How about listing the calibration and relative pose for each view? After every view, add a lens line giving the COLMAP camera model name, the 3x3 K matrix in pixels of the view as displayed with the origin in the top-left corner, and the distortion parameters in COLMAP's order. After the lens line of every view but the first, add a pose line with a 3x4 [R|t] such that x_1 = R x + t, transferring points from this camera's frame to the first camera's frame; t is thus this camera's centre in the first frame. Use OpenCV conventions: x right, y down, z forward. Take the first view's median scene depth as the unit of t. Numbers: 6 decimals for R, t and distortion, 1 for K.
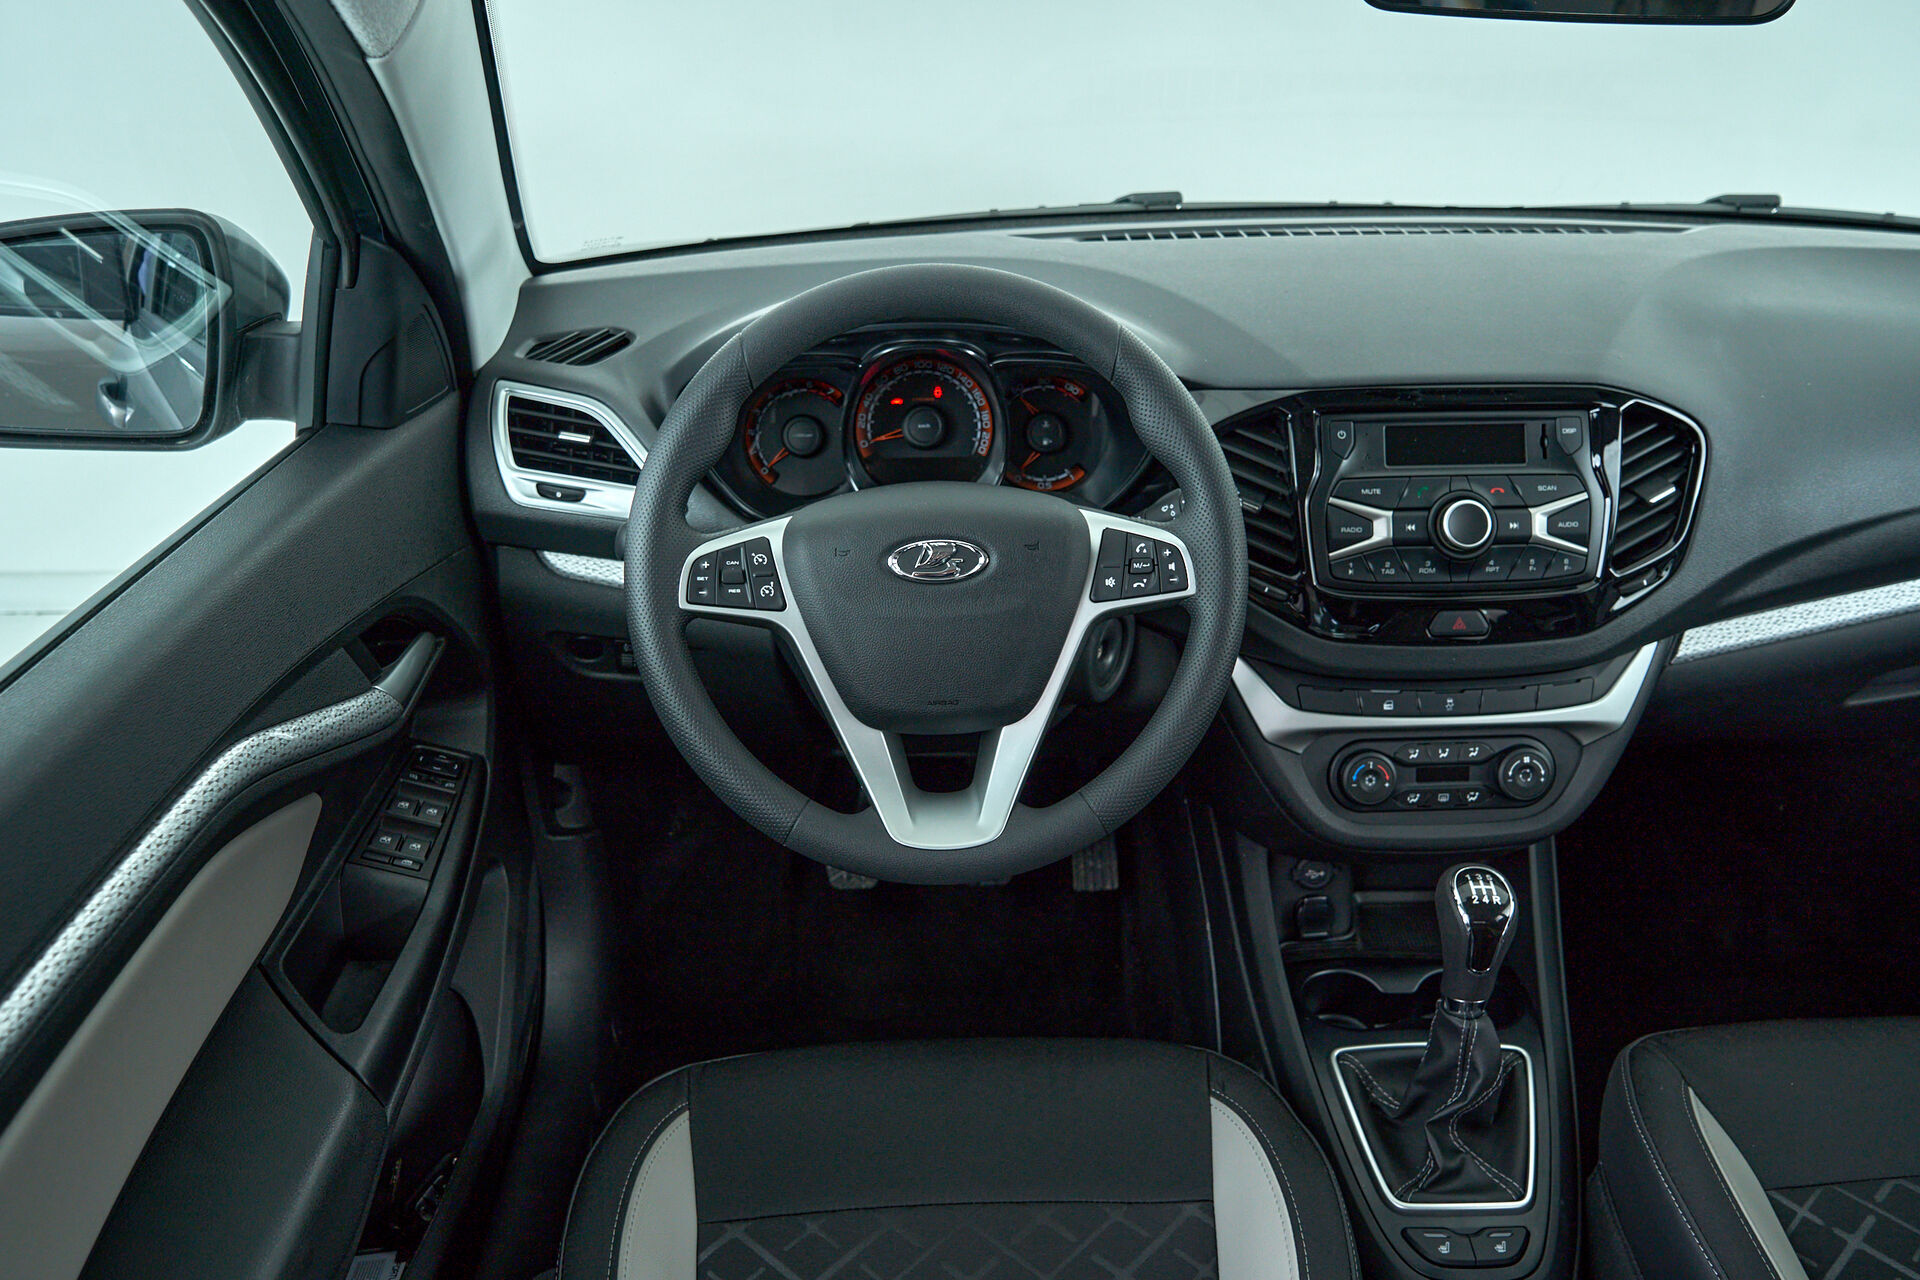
lens RADIAL K [[1570.5, 0, 960.0], [0, 1570.5, 640.0], [0, 0, 1]] dist [0.011091, 0.002996]
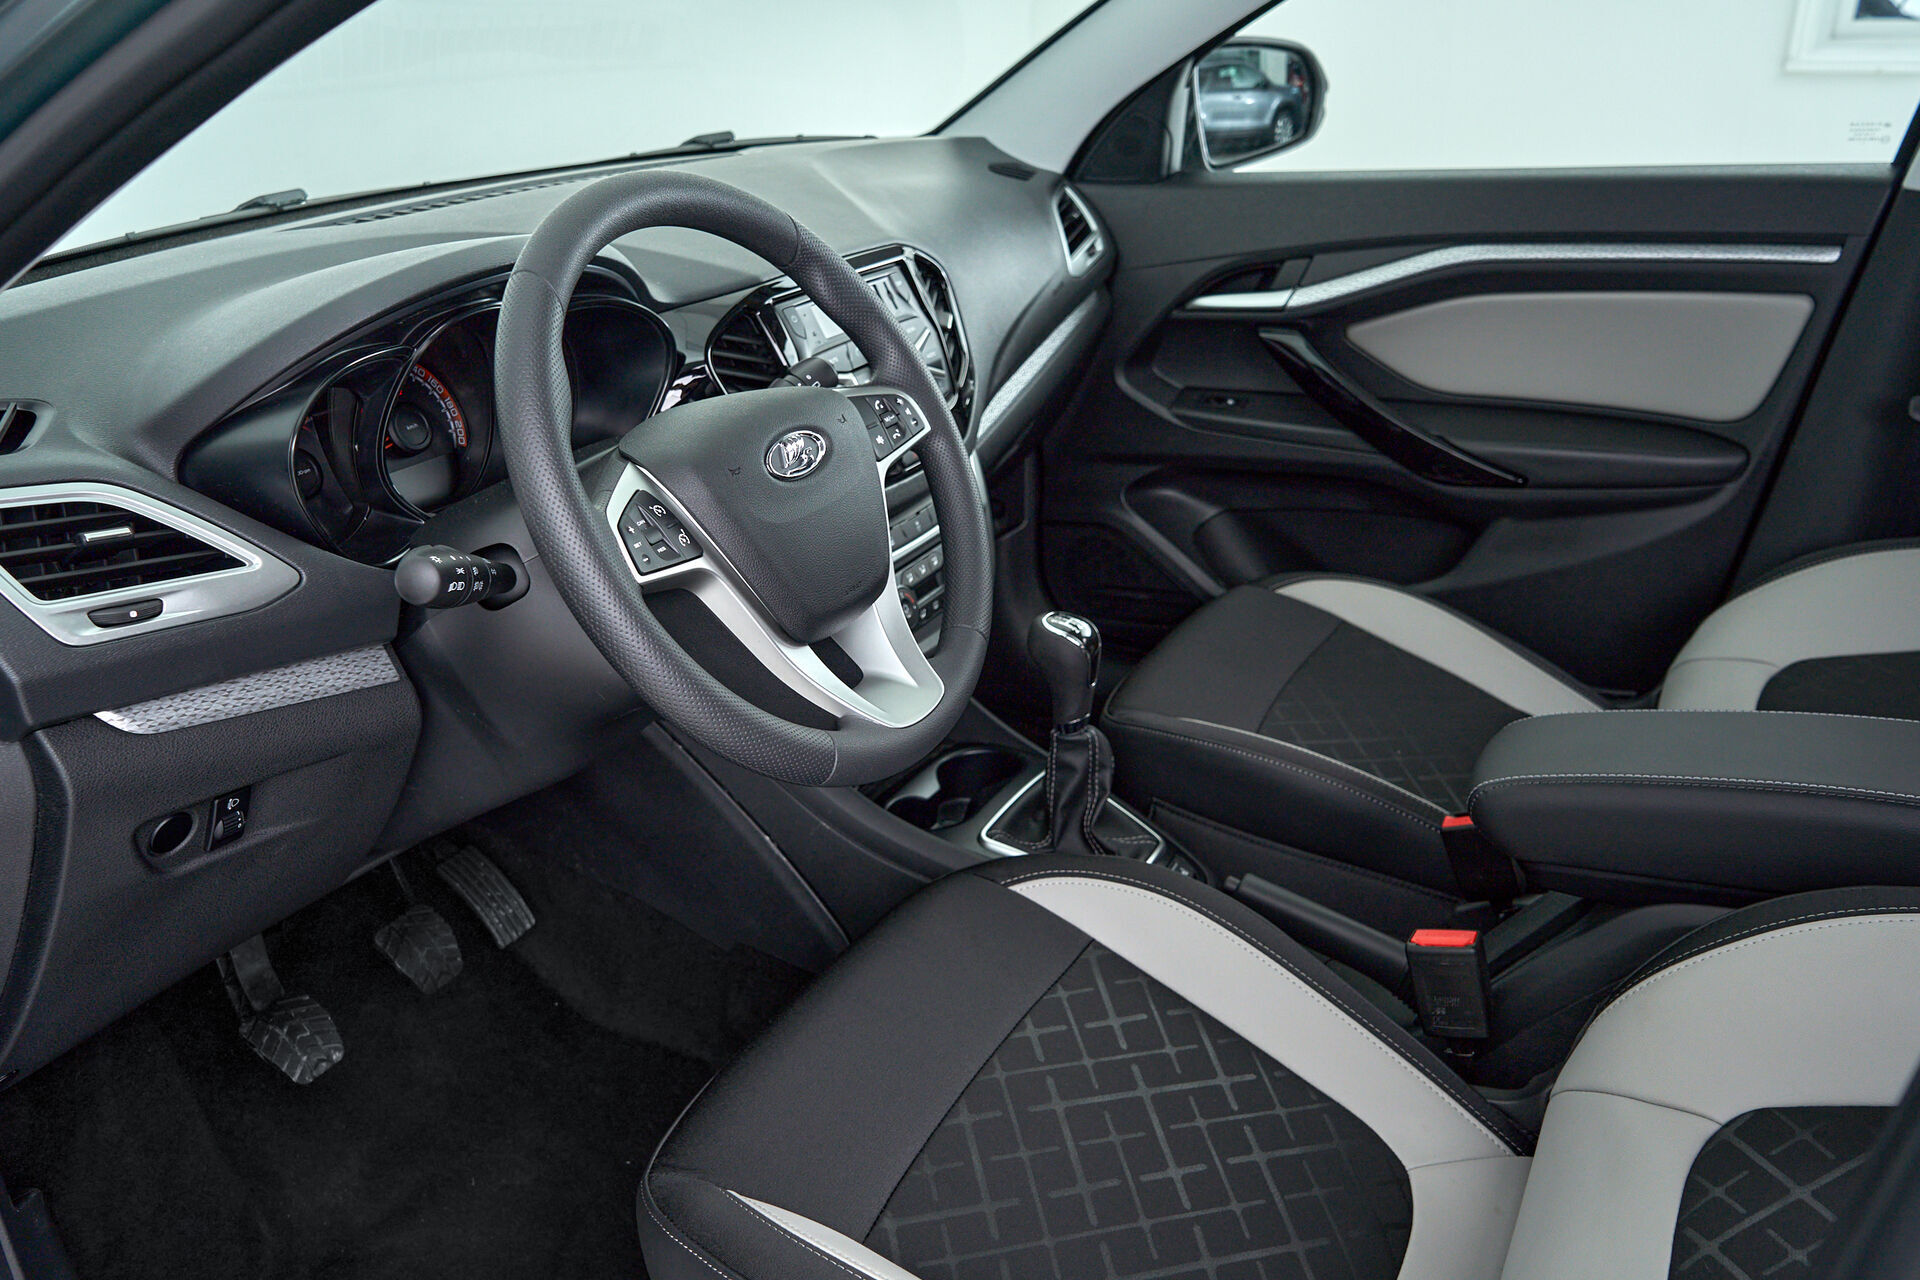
lens RADIAL K [[1570.5, 0, 960.0], [0, 1570.5, 640.0], [0, 0, 1]] dist [0.011091, 0.002996]
pose [[0.502165, -0.344456, 0.793209, -0.646933], [0.396767, 0.906777, 0.142589, -0.037030], [-0.768379, 0.243116, 0.592021, 0.314216]]
